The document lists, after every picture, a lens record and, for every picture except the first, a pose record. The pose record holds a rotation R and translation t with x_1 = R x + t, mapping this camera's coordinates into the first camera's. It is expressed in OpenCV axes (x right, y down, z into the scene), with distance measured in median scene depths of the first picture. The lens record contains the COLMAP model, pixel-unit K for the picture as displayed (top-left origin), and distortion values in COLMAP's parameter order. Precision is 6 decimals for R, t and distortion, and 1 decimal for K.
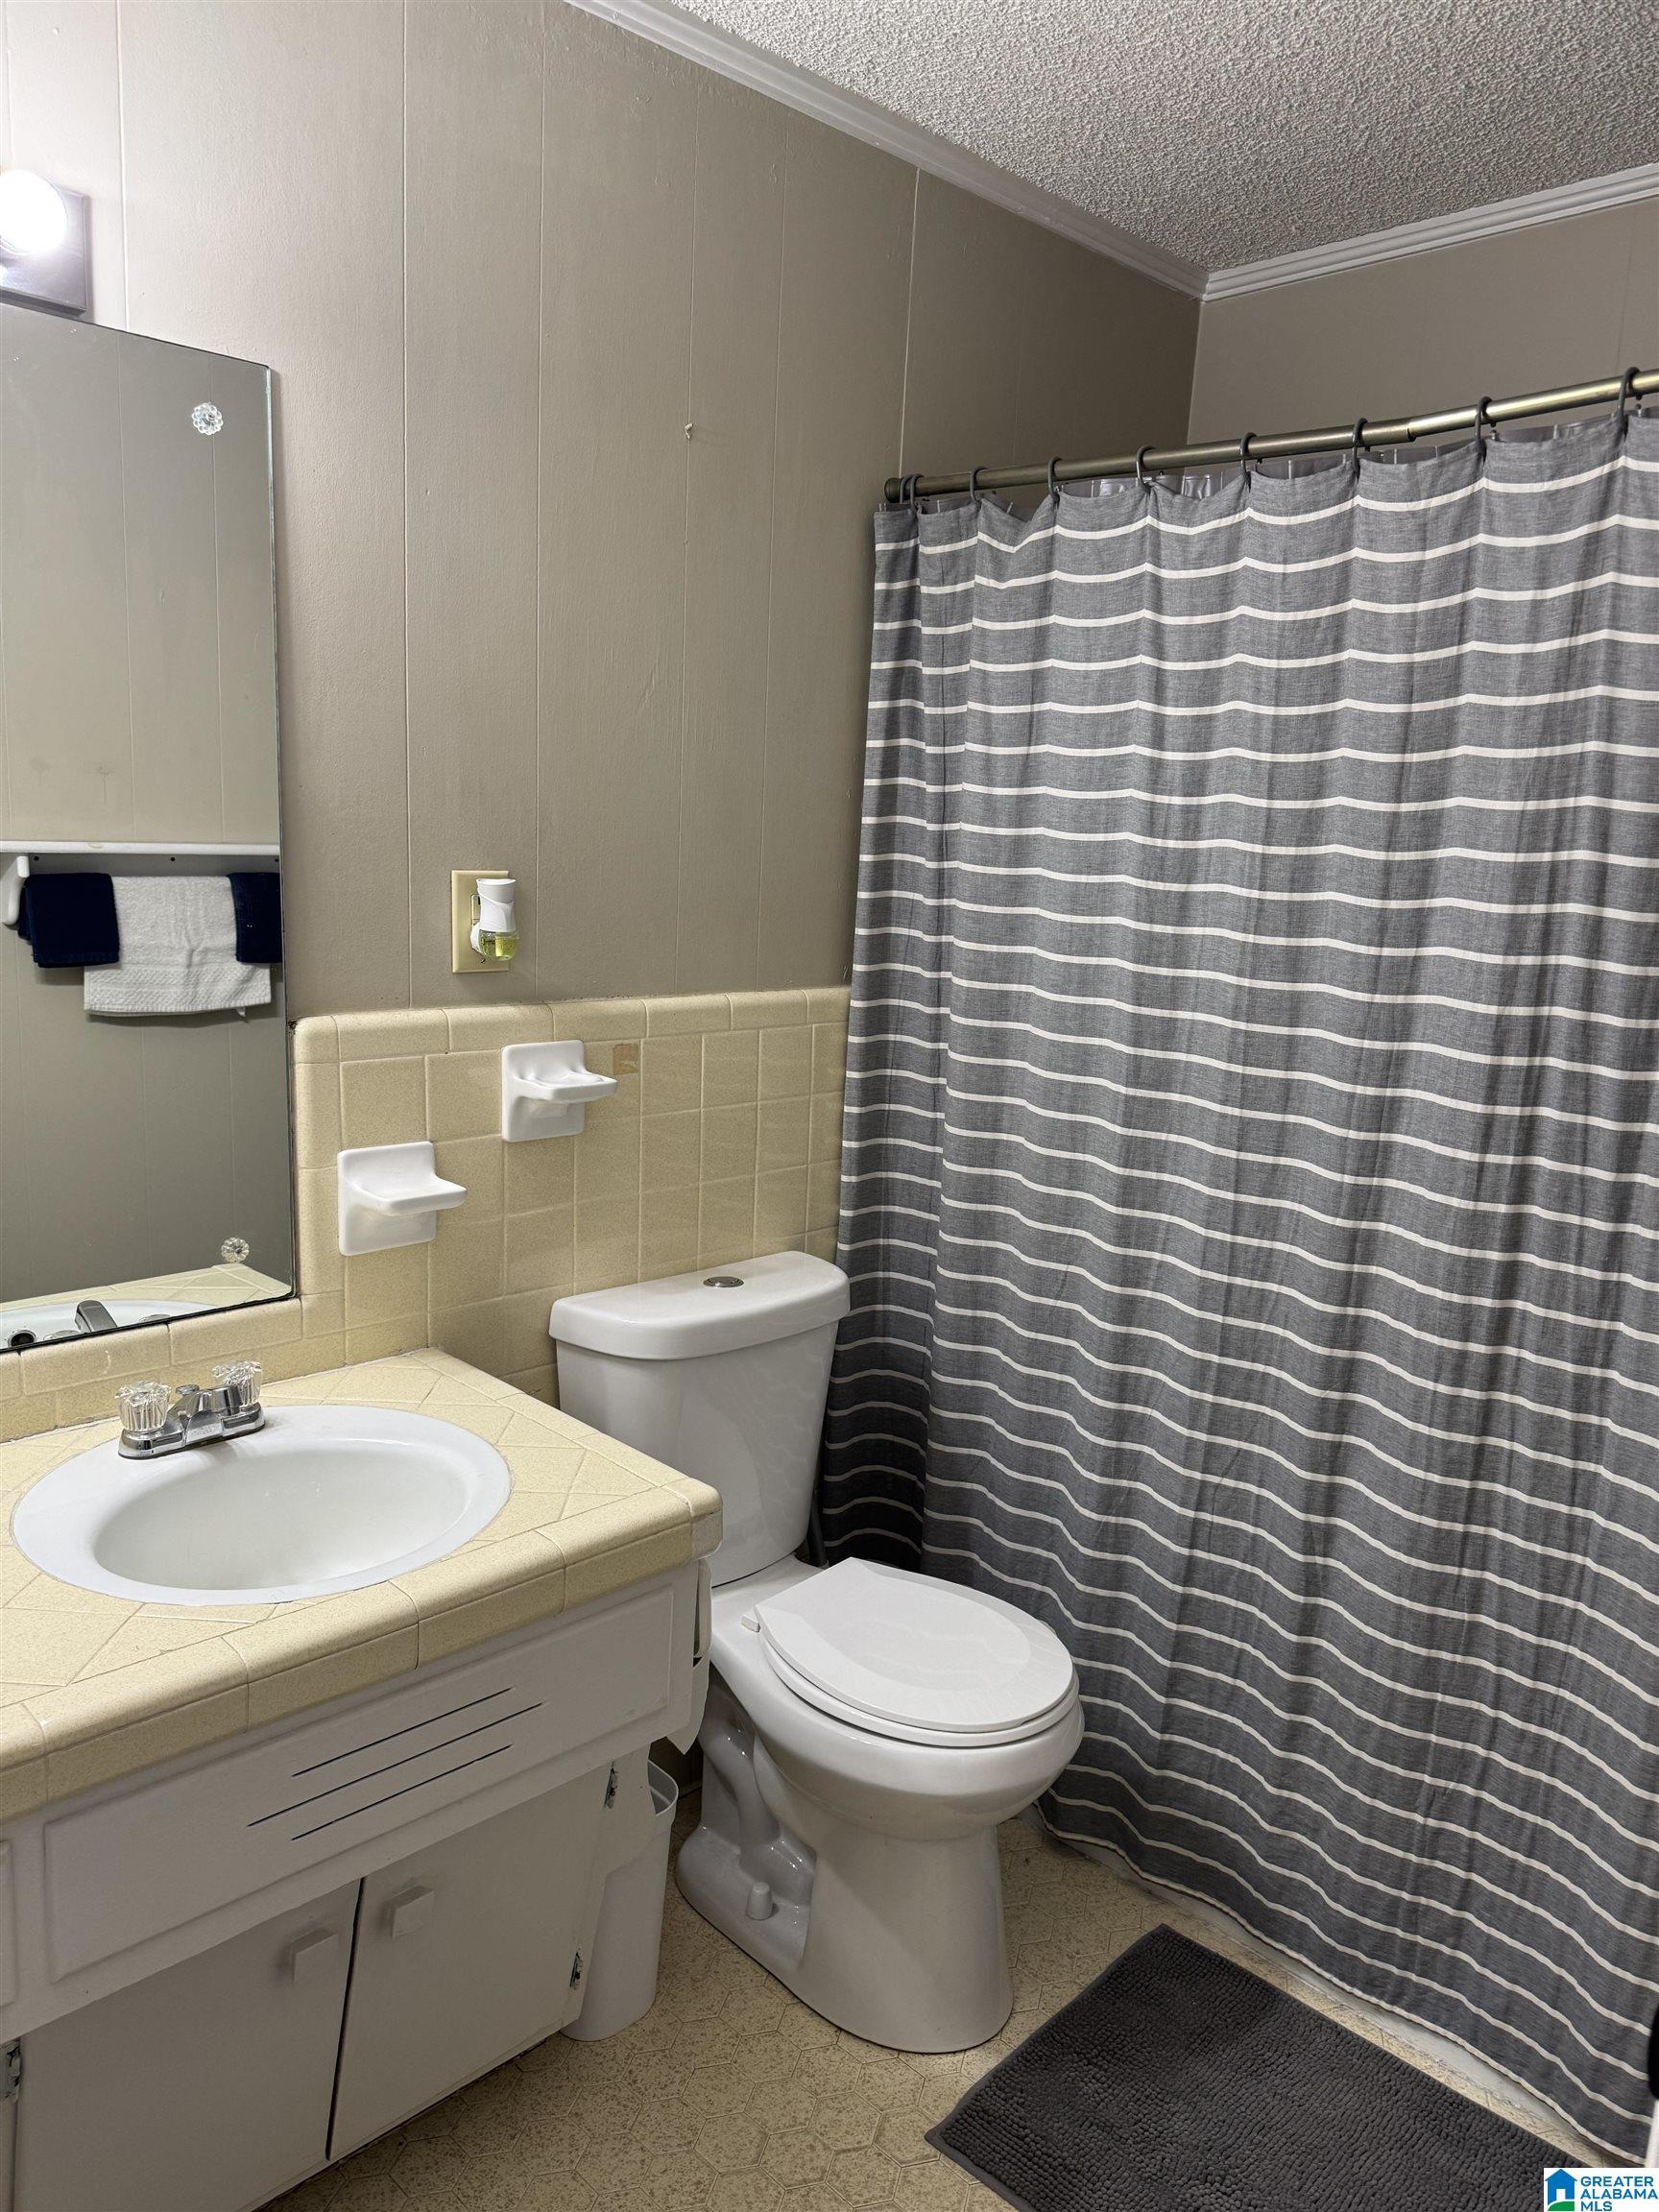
lens RADIAL K [[1582.9, 0, 829.5], [0, 1582.9, 1106.0], [0, 0, 1]] dist [0.041381, -0.065781]
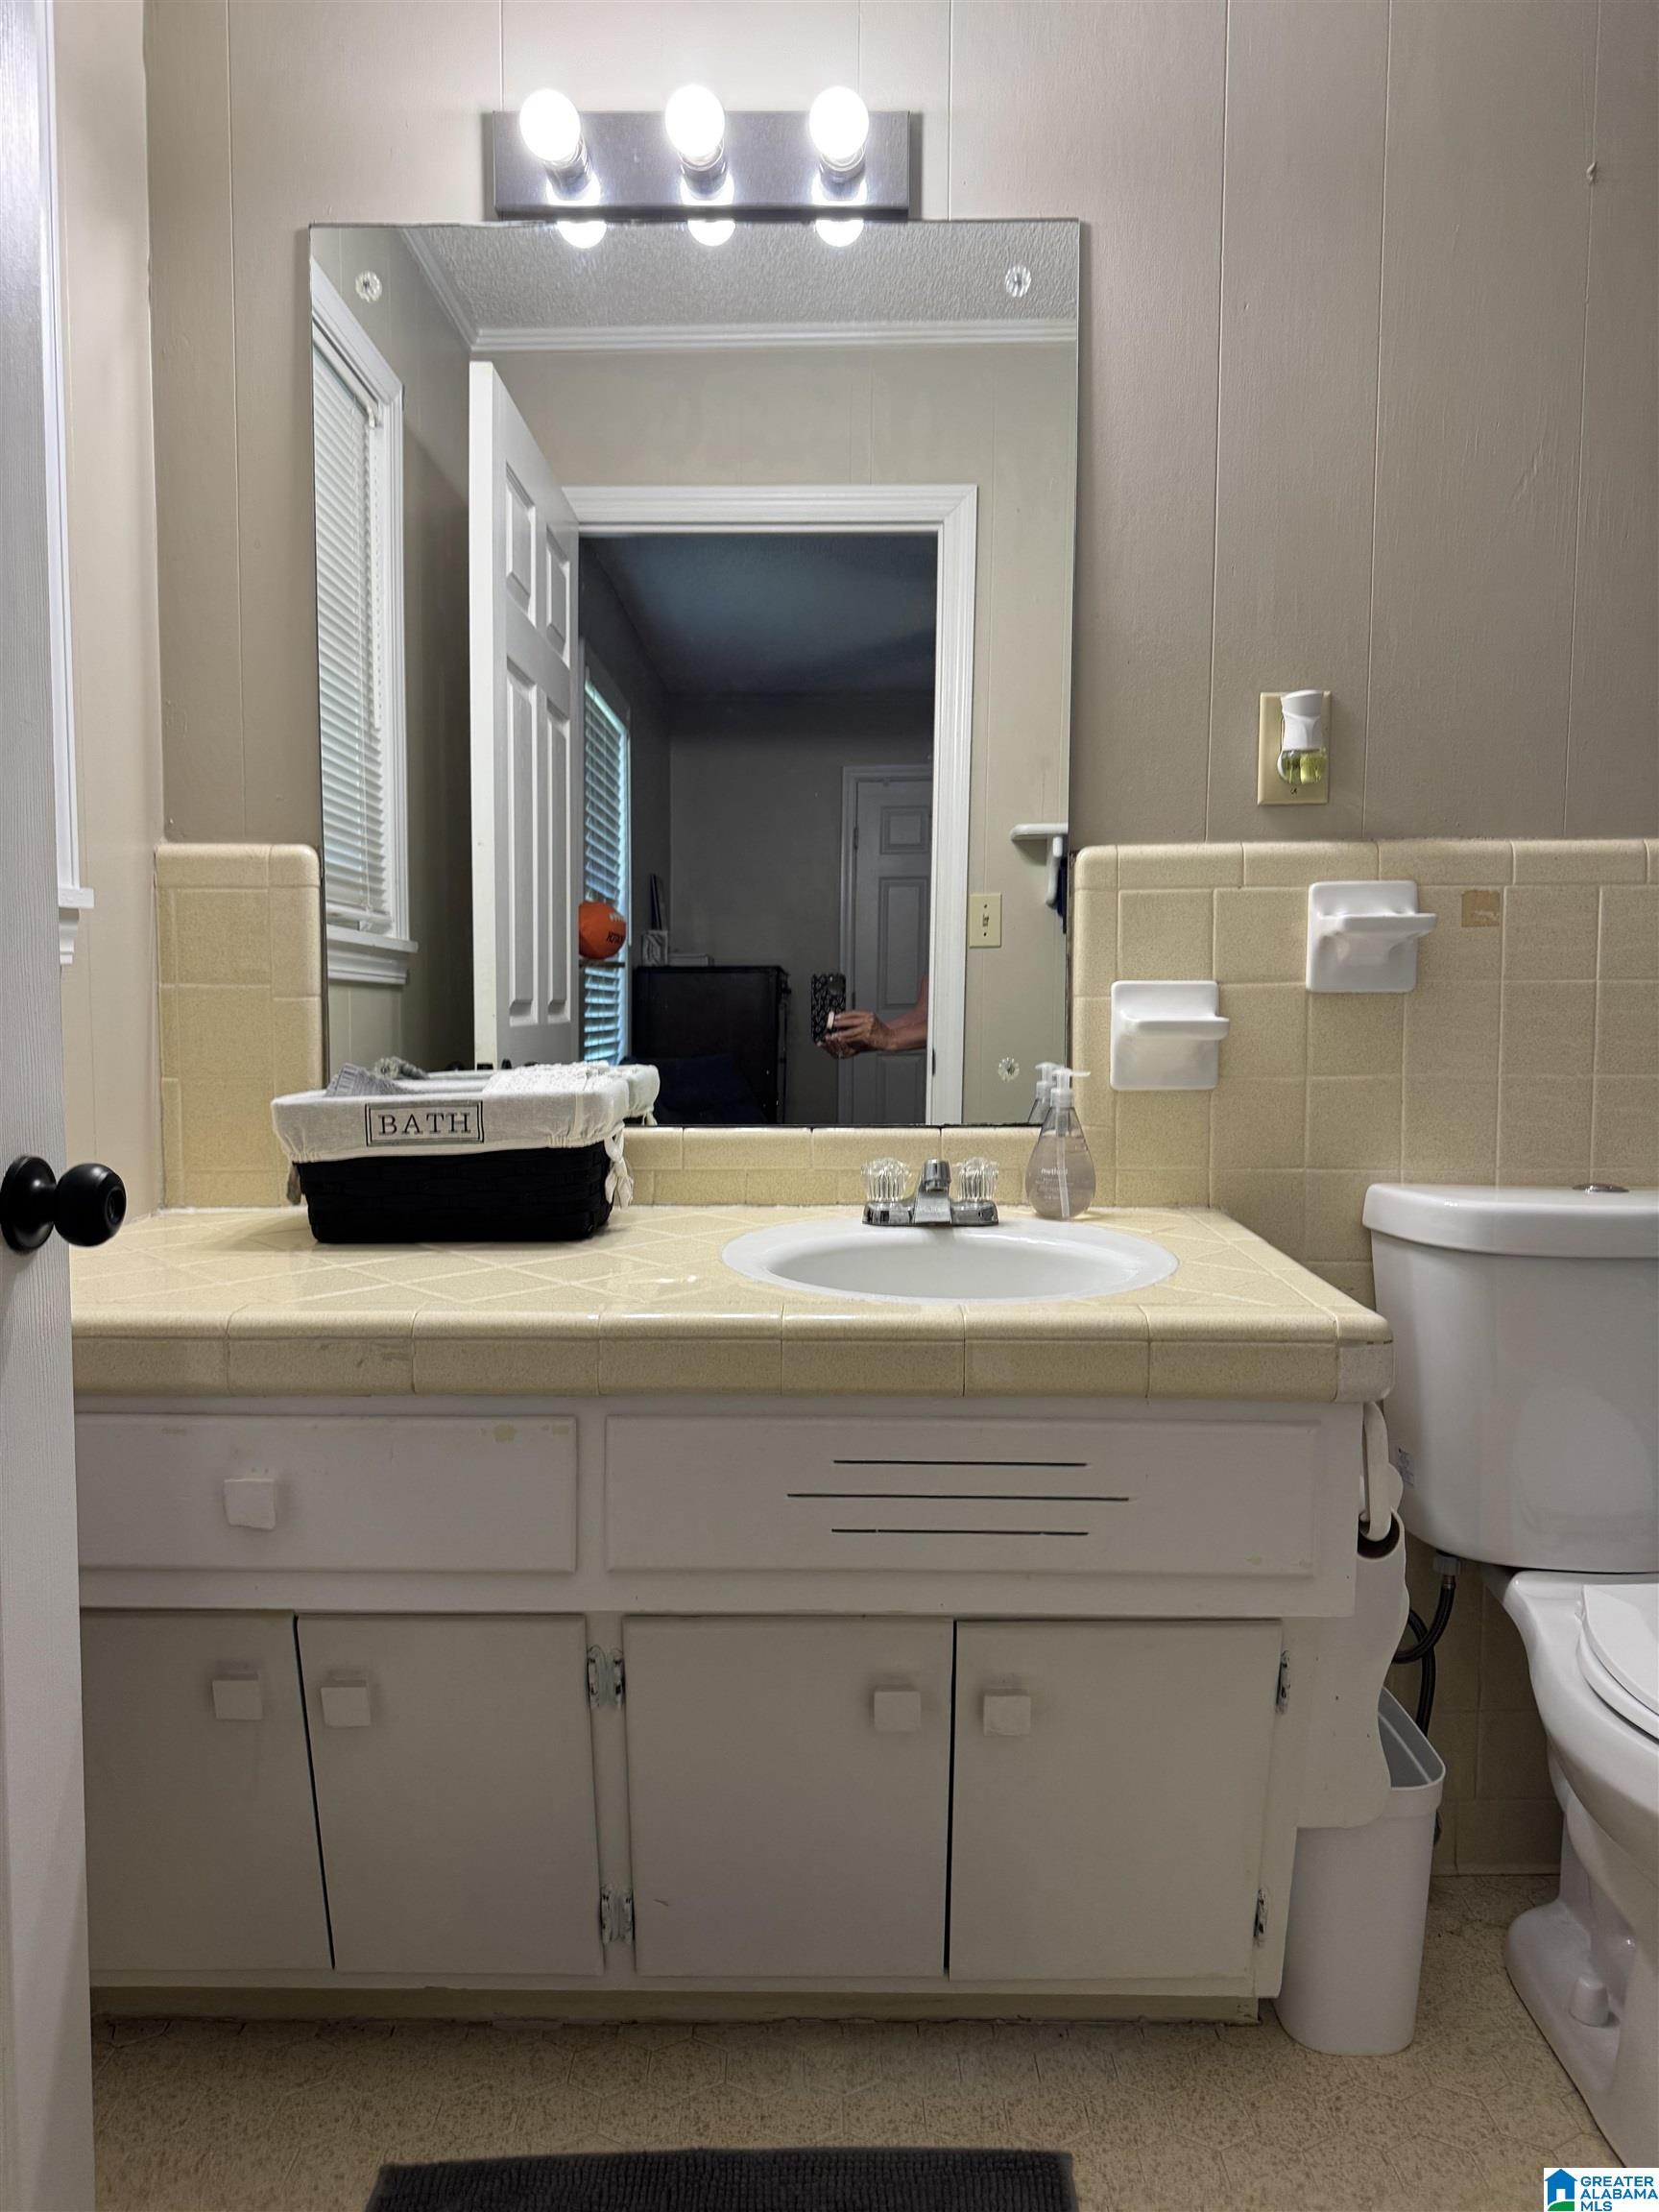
lens RADIAL K [[1547.5, 0, 829.8], [0, 1547.5, 1139.4], [0, 0, 1]] dist [0.125072, -0.244830]
pose [[0.694123, 0.023032, -0.719488, 0.258822], [-0.099796, 0.992916, -0.064493, 0.198318], [0.712905, 0.116568, 0.691504, 0.205712]]
